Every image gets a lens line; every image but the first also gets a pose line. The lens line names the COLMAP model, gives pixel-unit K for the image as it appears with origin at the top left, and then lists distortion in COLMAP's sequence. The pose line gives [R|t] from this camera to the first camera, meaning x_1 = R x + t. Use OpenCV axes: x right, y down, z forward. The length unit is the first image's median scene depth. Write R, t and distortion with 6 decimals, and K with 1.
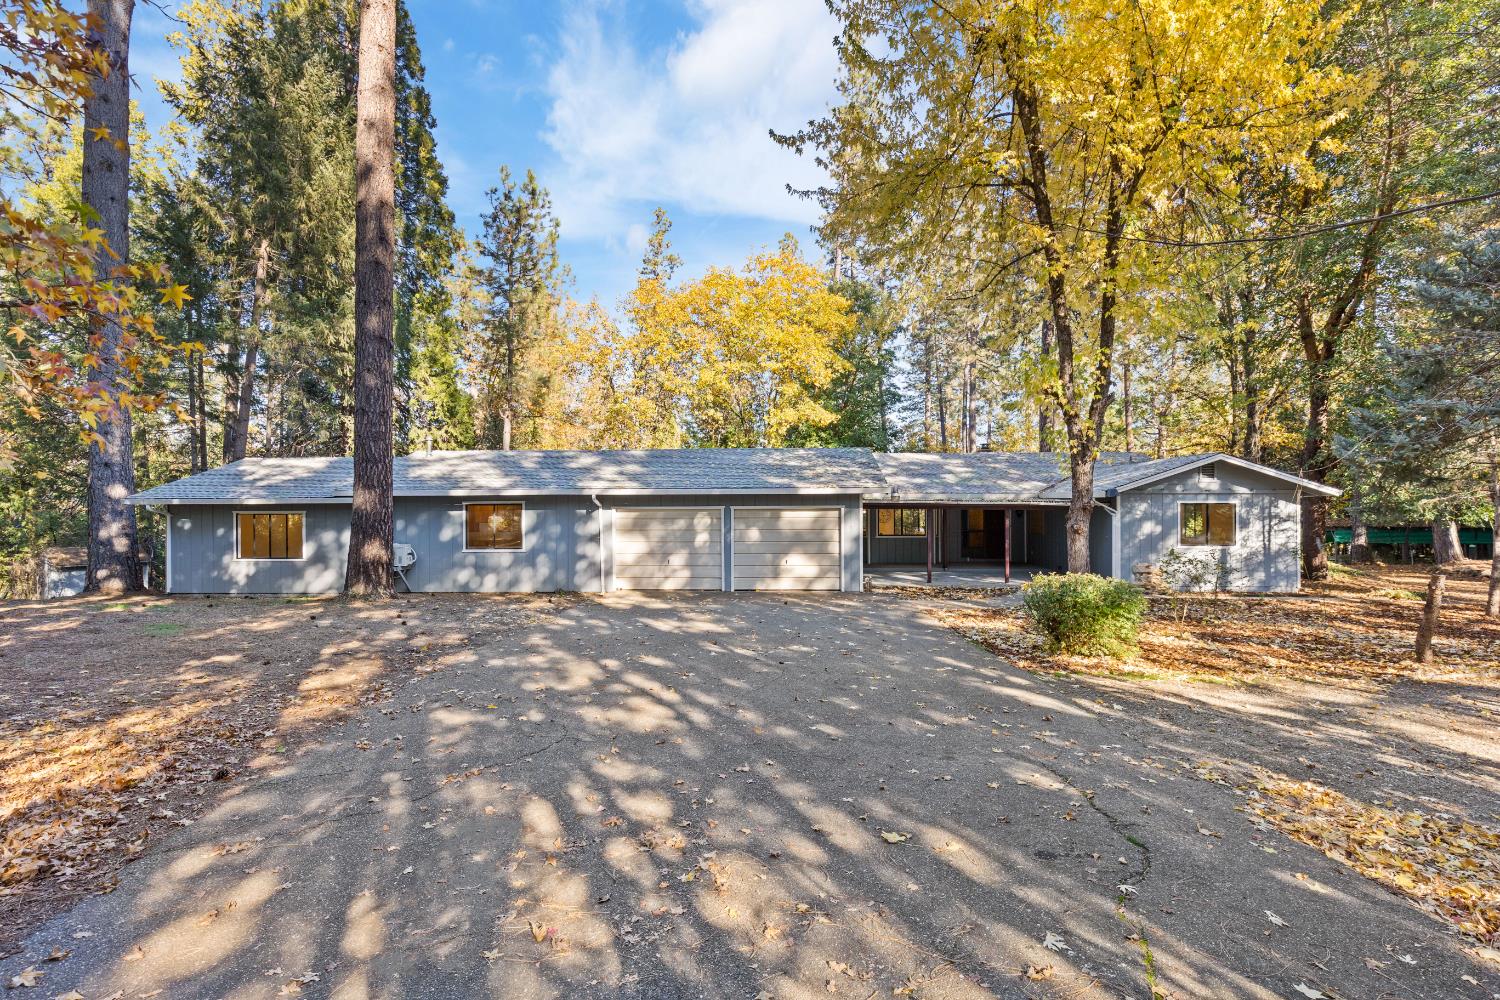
lens RADIAL K [[682.8, 0, 773.8], [0, 682.8, 505.7], [0, 0, 1]] dist [0.014849, -0.001648]
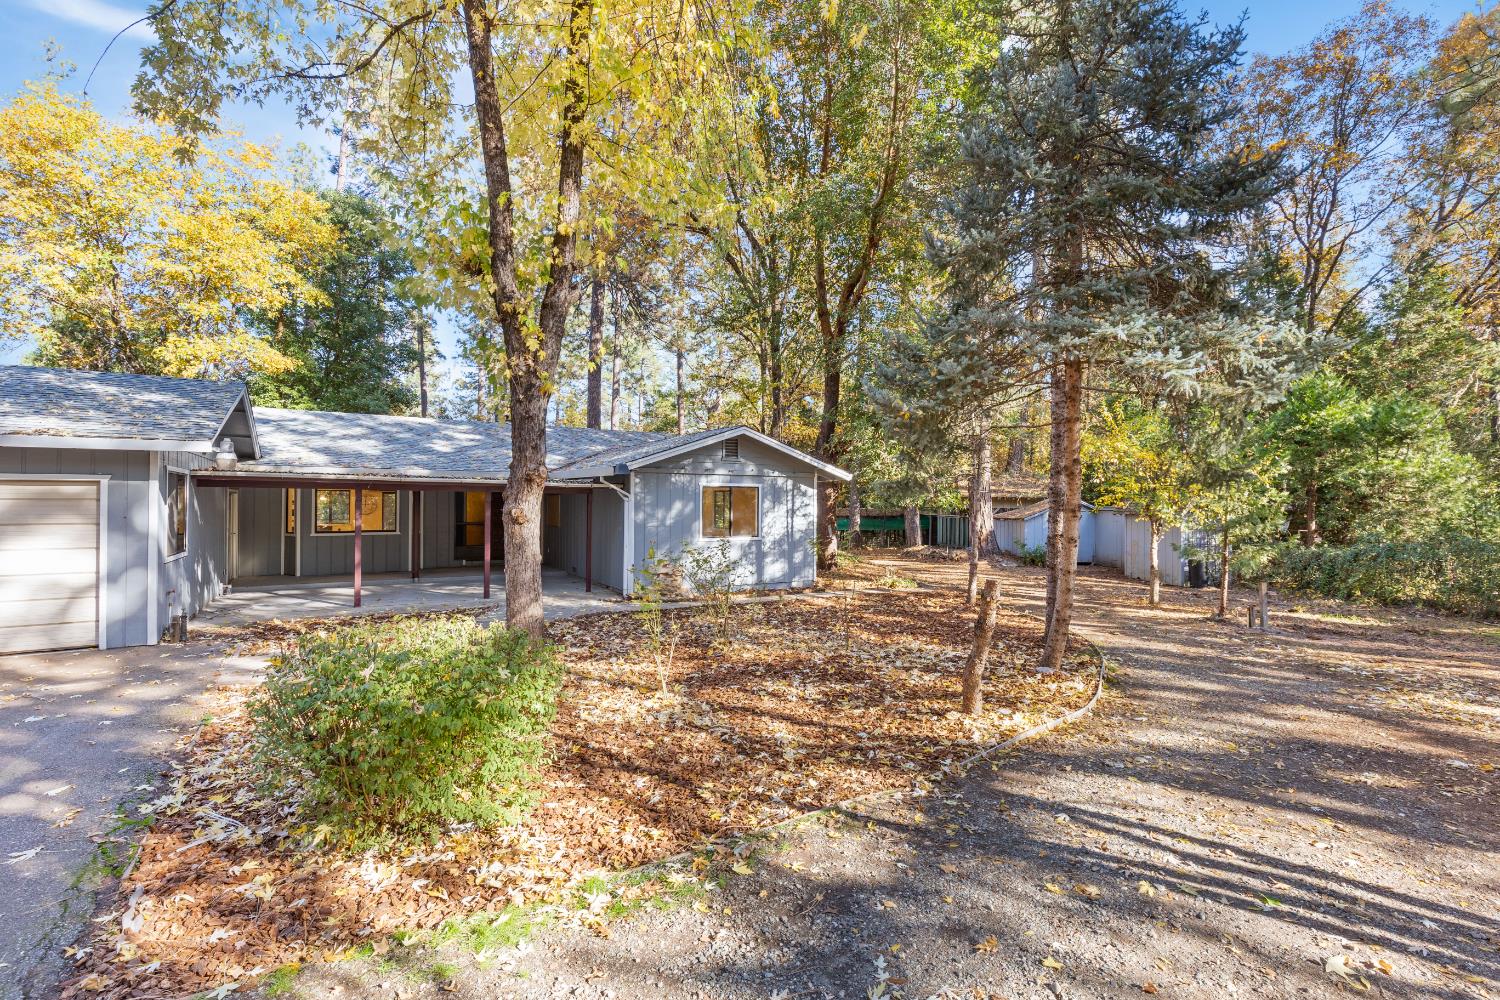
lens RADIAL K [[682.8, 0, 749.6], [0, 682.8, 500.3], [0, 0, 1]] dist [0.014849, -0.001648]
pose [[0.846220, 0.007162, 0.532786, 0.195484], [-0.008951, 0.999960, 0.000774, 0.012632], [-0.532759, -0.005424, 0.846250, 0.265036]]
